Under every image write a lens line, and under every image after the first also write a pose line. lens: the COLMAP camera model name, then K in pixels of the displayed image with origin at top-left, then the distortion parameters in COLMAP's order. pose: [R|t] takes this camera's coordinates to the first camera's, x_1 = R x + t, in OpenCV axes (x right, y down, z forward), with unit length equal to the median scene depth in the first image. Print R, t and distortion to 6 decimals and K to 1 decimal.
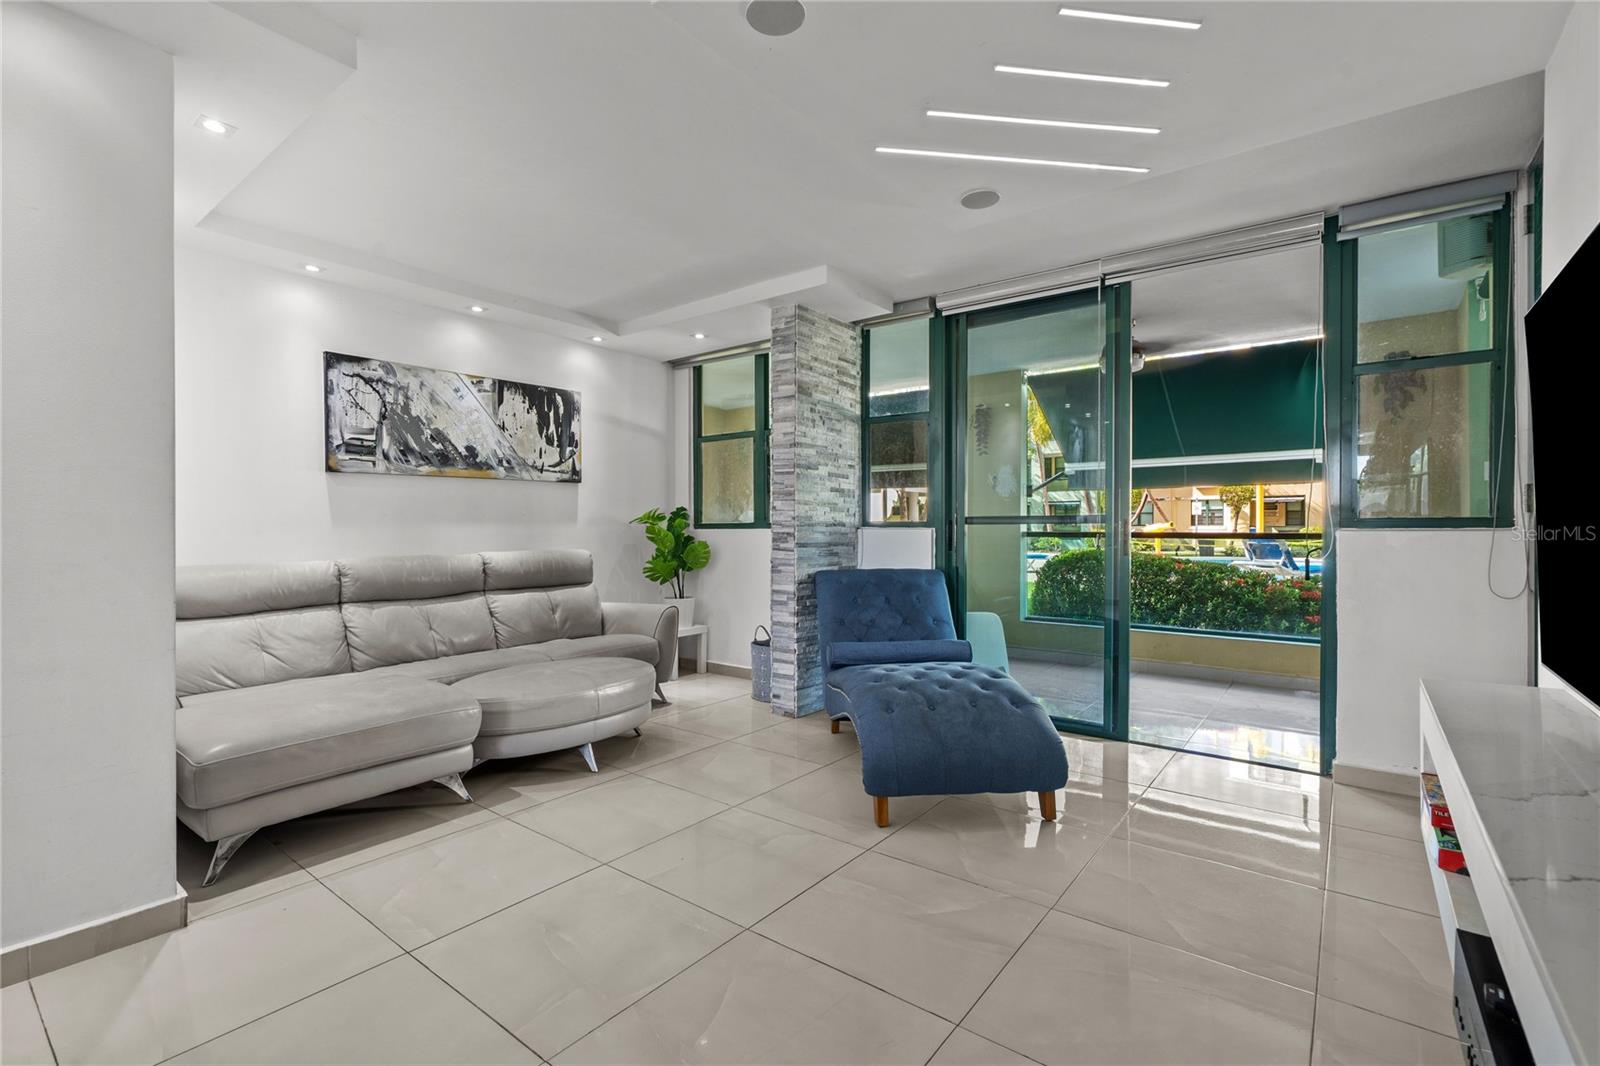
lens RADIAL K [[718.6, 0, 798.0], [0, 718.6, 531.2], [0, 0, 1]] dist [-0.002397, 0.000270]
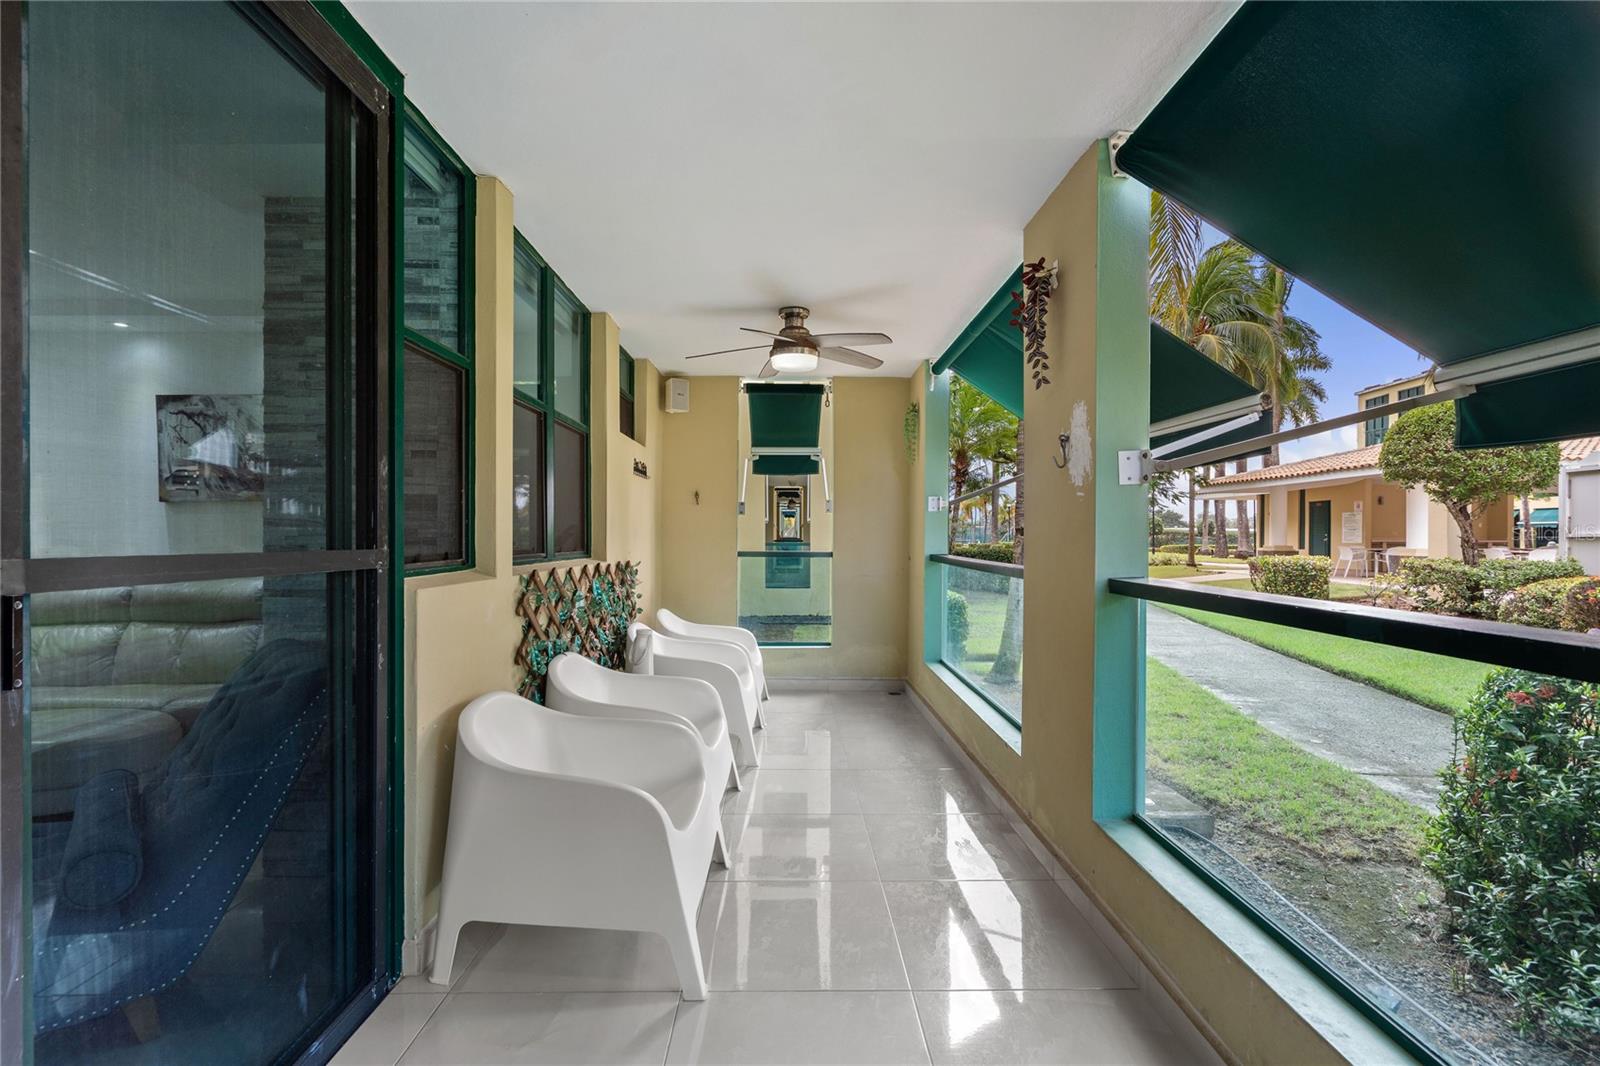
lens RADIAL K [[718.6, 0, 798.0], [0, 718.6, 531.2], [0, 0, 1]] dist [-0.002397, 0.000270]
pose [[0.621193, -0.001608, -0.783656, 0.735938], [-0.003127, 0.999985, -0.004531, -0.031074], [0.783652, 0.005265, 0.621178, 0.949443]]
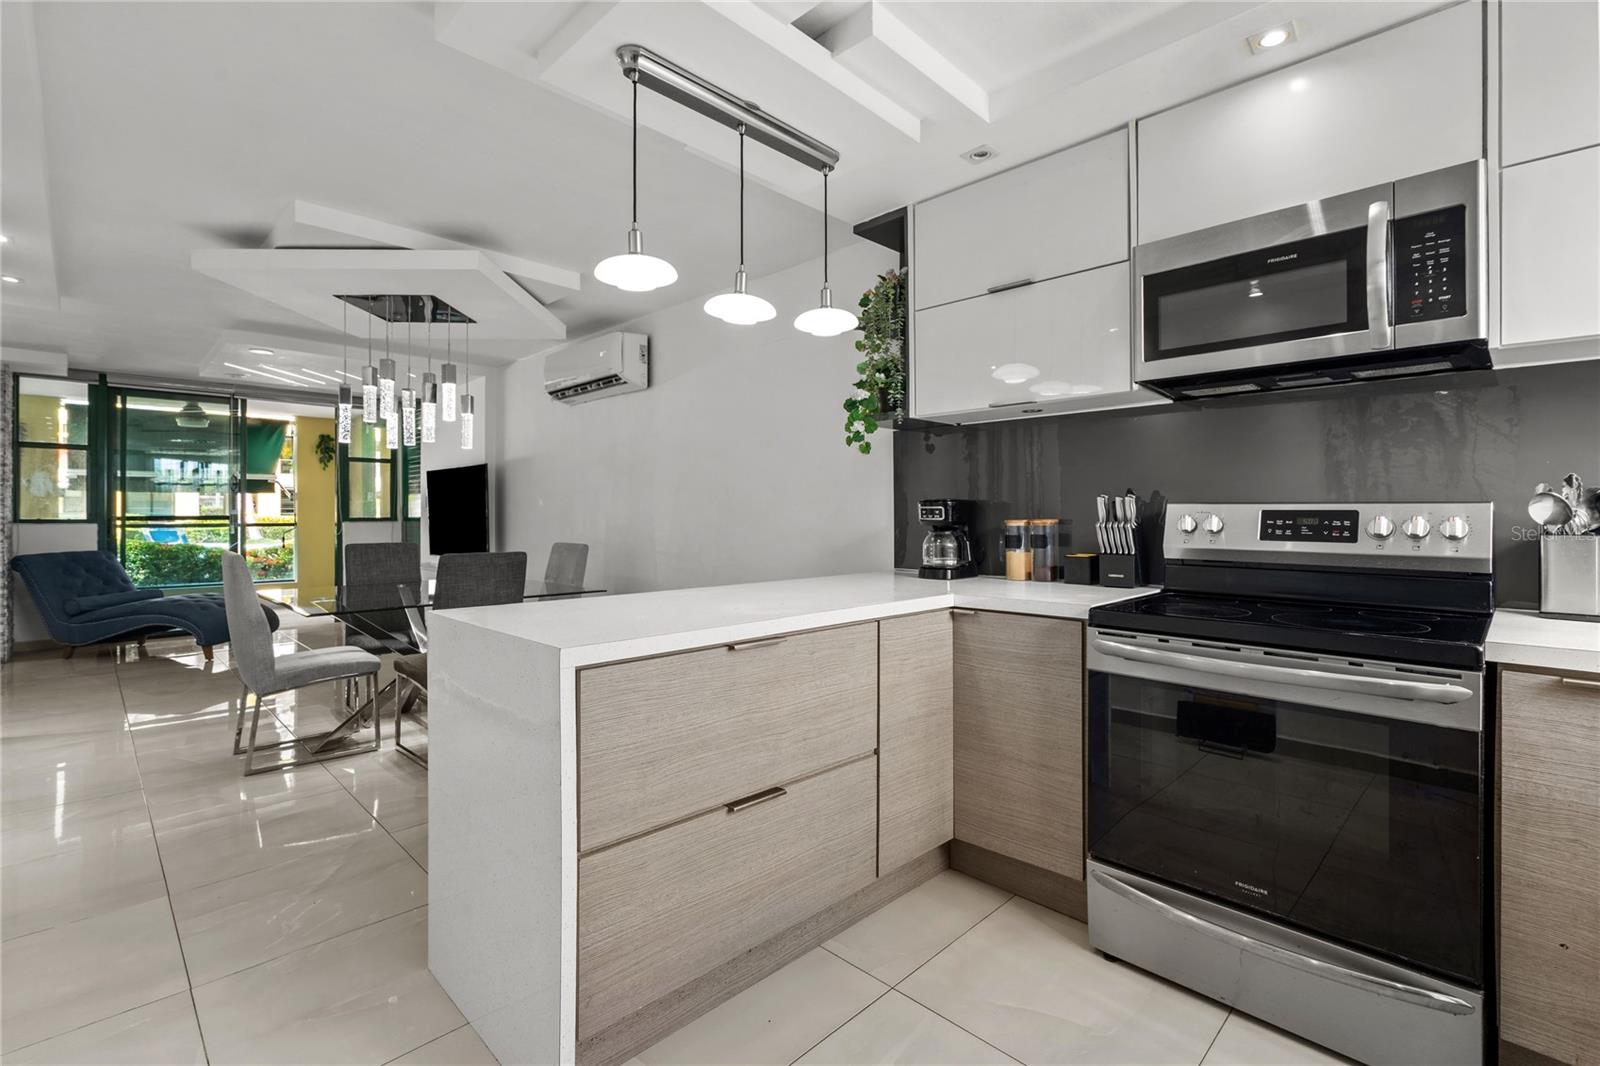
lens RADIAL K [[719.1, 0, 795.5], [0, 719.1, 513.5], [0, 0, 1]] dist [-0.002103, 0.000675]
pose [[0.126211, -0.001275, 0.992003, -1.149209], [0.004896, 0.999988, 0.000662, -0.019283], [-0.991991, 0.004773, 0.126216, -0.662946]]
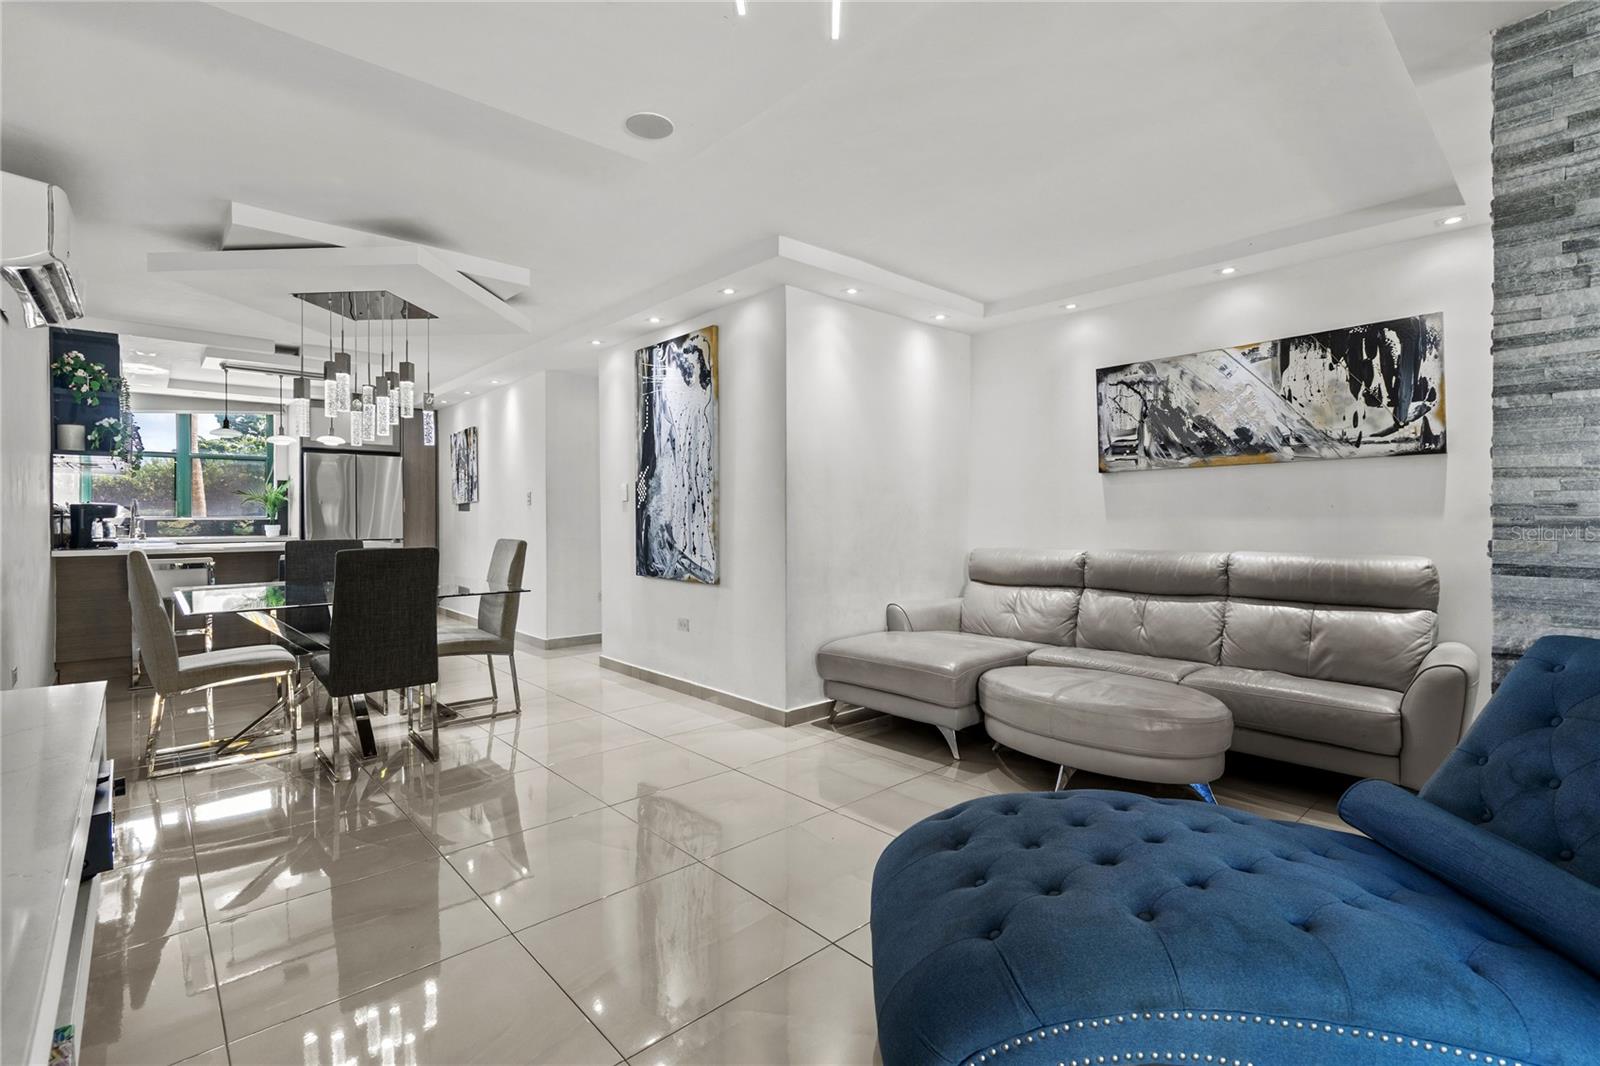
lens RADIAL K [[730.3, 0, 791.5], [0, 730.3, 516.4], [0, 0, 1]] dist [-0.001623, 0.000358]
pose [[-0.176448, 0.002465, -0.984307, 0.510348], [-0.001103, 0.999996, 0.002702, -0.014117], [0.984309, 0.001563, -0.176444, 0.630757]]
